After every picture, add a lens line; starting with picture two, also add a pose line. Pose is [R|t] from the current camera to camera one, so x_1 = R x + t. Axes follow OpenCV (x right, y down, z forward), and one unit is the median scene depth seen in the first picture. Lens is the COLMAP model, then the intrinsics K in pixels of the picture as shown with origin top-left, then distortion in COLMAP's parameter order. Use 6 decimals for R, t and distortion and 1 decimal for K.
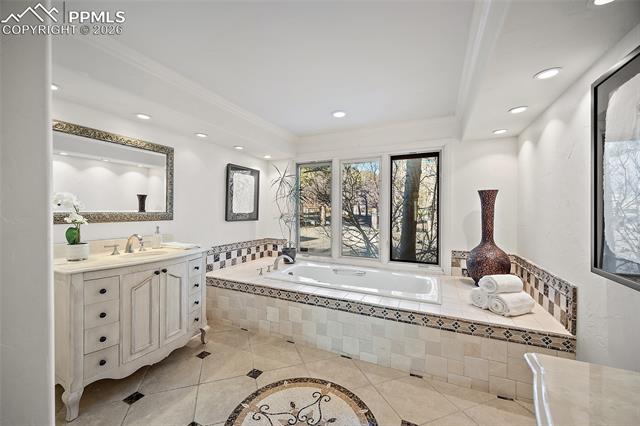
lens RADIAL K [[255.4, 0, 319.4], [0, 255.4, 208.7], [0, 0, 1]] dist [-0.000825, -0.000348]
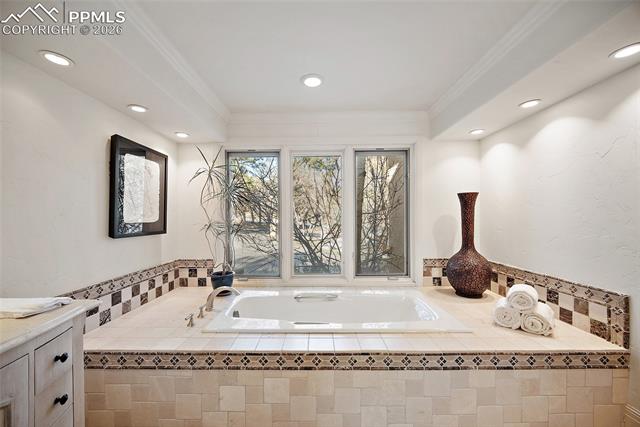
lens RADIAL K [[251.5, 0, 315.1], [0, 251.5, 215.2], [0, 0, 1]] dist [-0.002282, 0.000128]
pose [[0.908388, -0.009343, 0.418023, -0.207367], [0.009308, 0.999954, 0.002124, 0.002295], [-0.418024, 0.001961, 0.908434, 0.345728]]
